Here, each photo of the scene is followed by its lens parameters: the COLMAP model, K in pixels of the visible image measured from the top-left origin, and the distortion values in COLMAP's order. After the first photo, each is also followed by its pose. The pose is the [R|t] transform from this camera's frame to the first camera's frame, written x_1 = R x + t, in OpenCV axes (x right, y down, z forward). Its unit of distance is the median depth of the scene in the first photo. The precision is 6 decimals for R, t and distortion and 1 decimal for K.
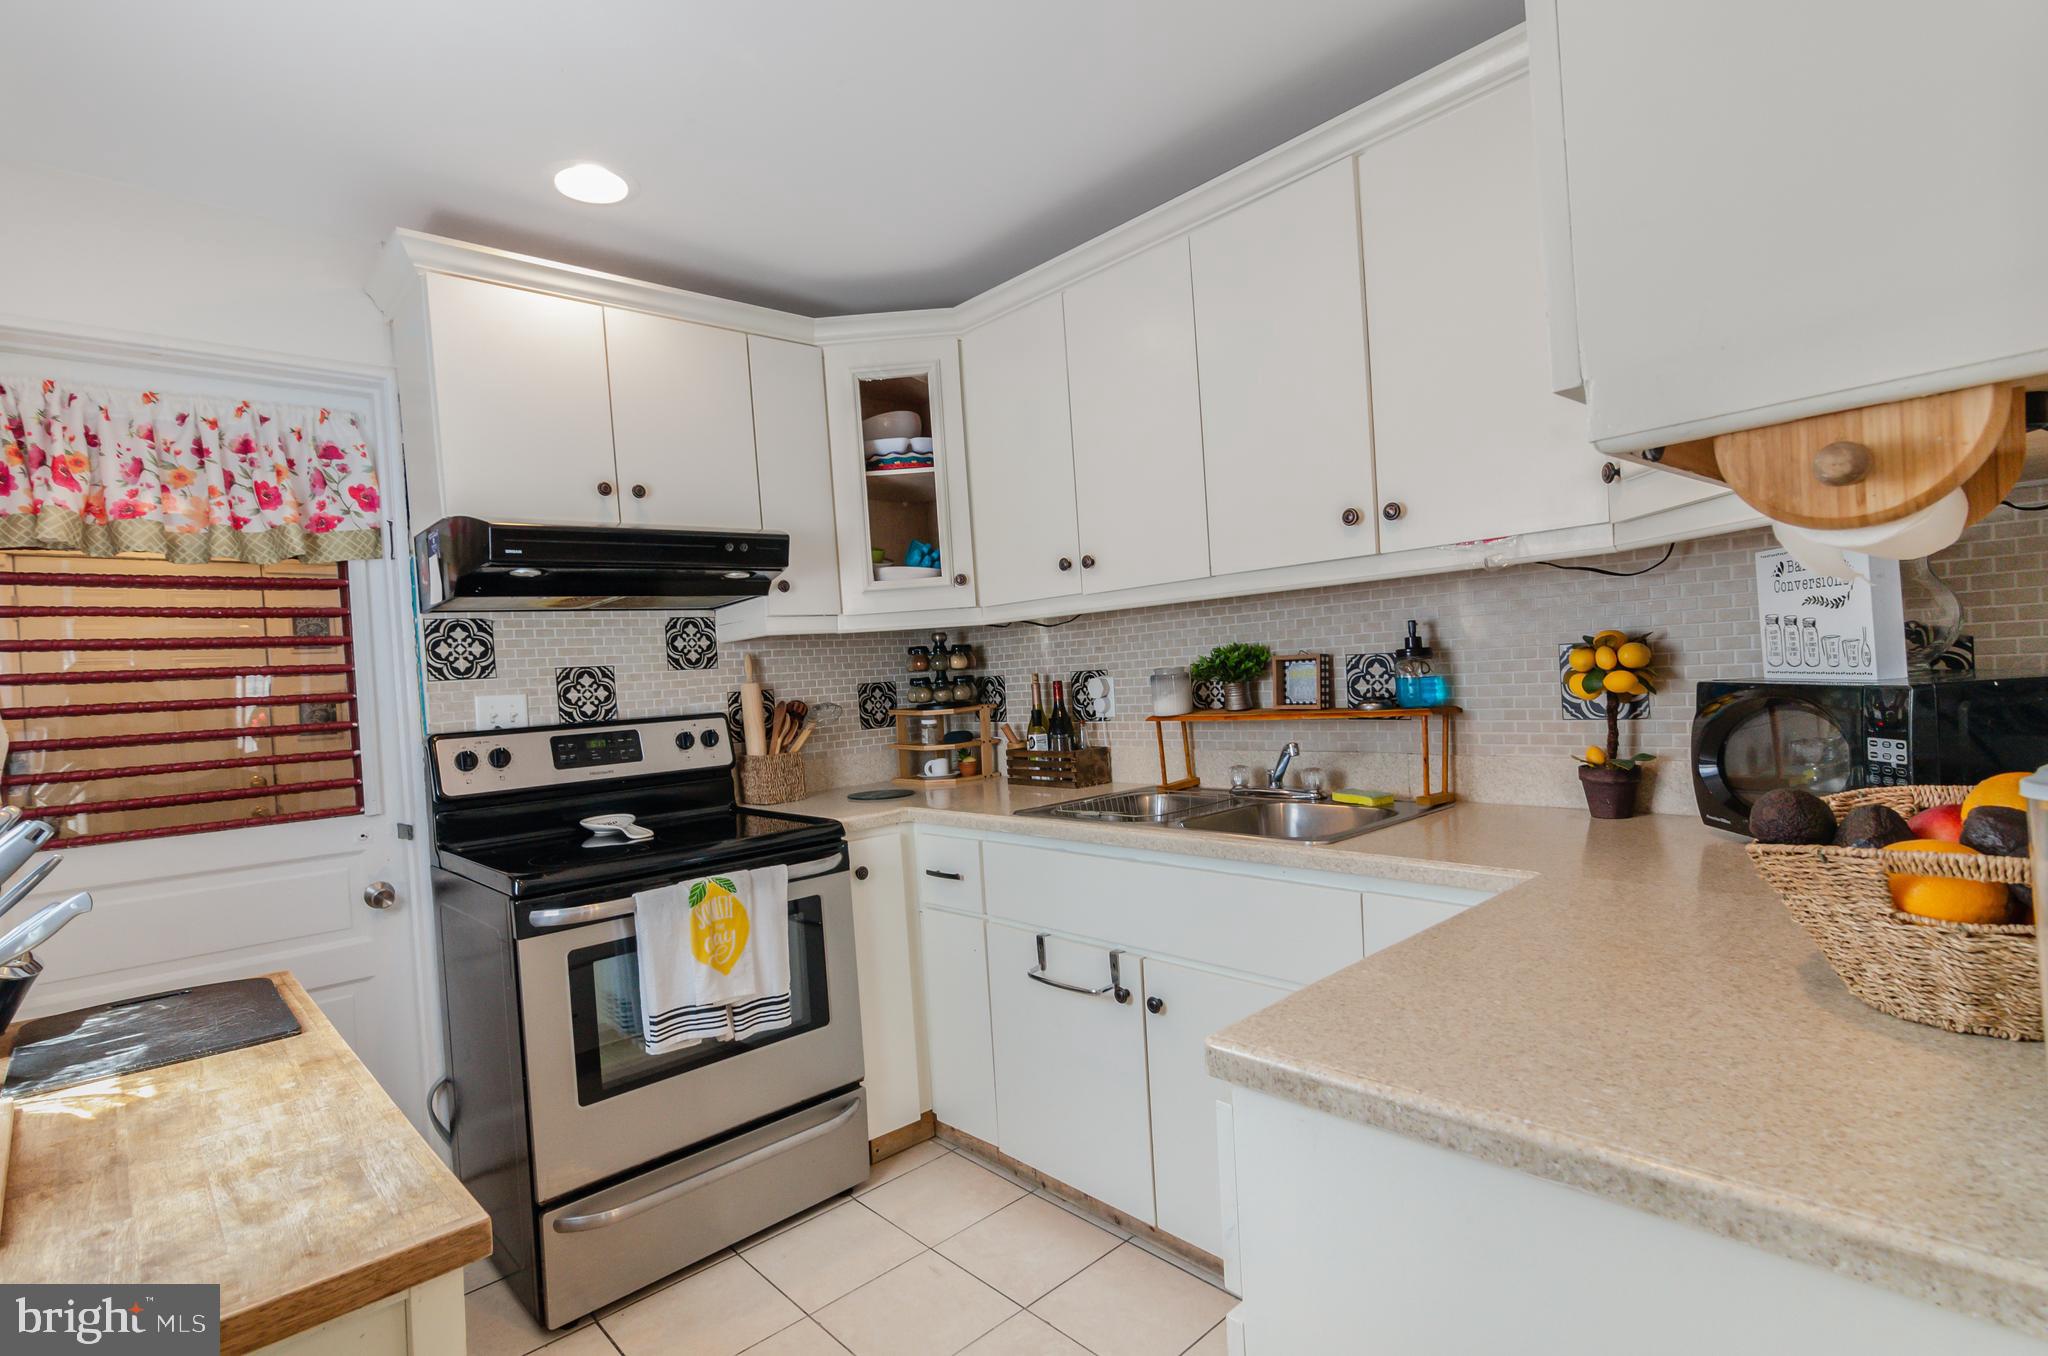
lens RADIAL K [[977.6, 0, 1029.8], [0, 977.6, 684.6], [0, 0, 1]] dist [-0.005334, -0.000247]
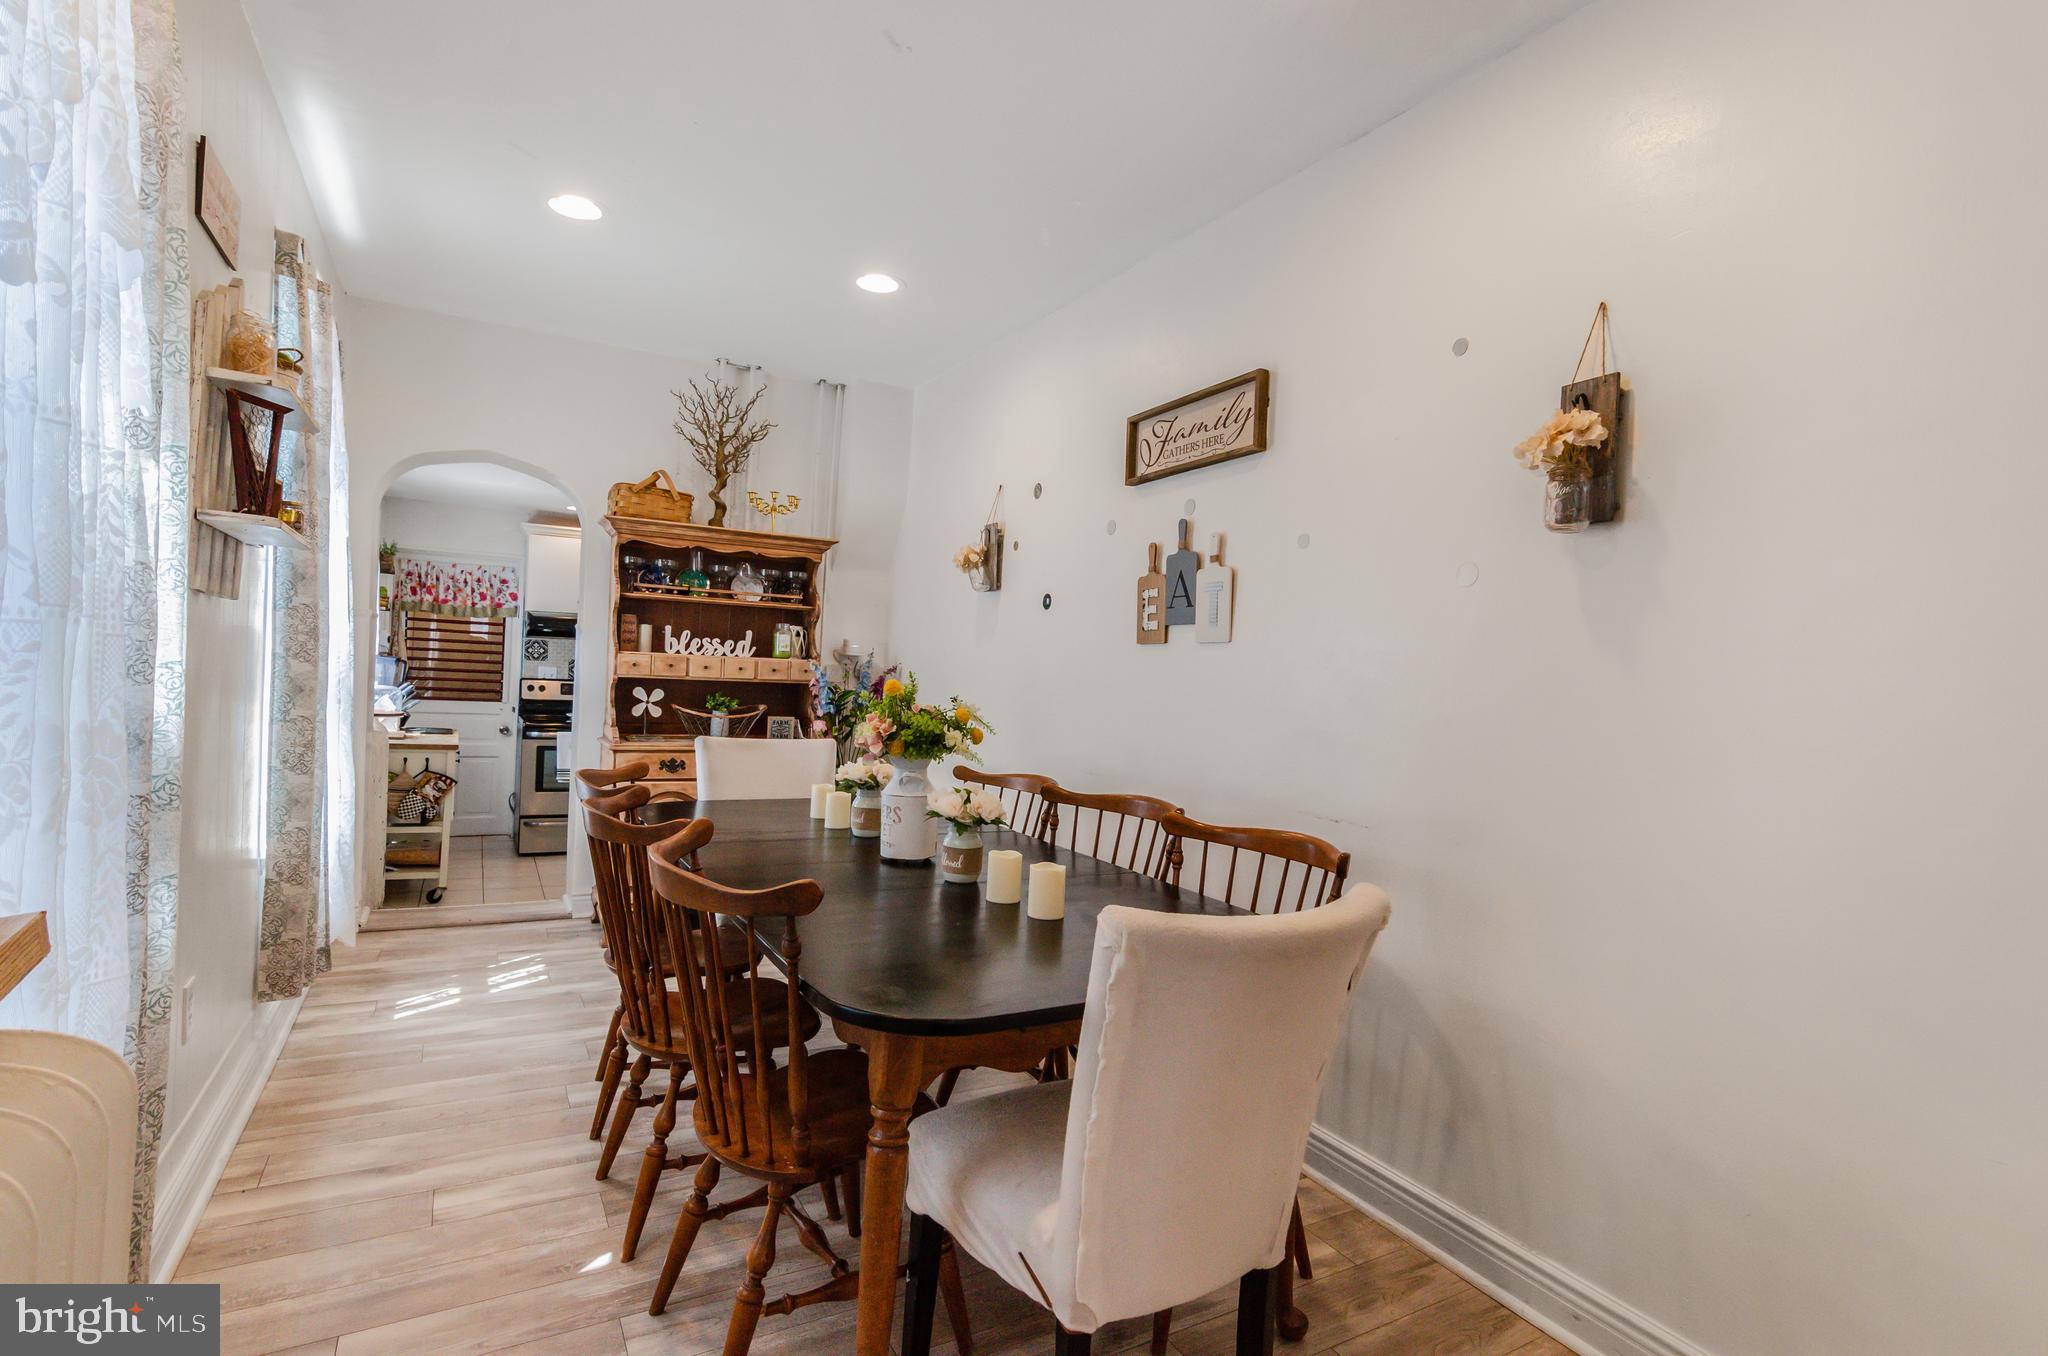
lens RADIAL K [[977.6, 0, 1015.2], [0, 977.6, 674.3], [0, 0, 1]] dist [-0.005334, -0.000247]
pose [[0.966357, 0.112968, -0.231069, 1.577148], [-0.114608, 0.993390, 0.006356, -0.156109], [0.230259, 0.020340, 0.972917, -1.606953]]
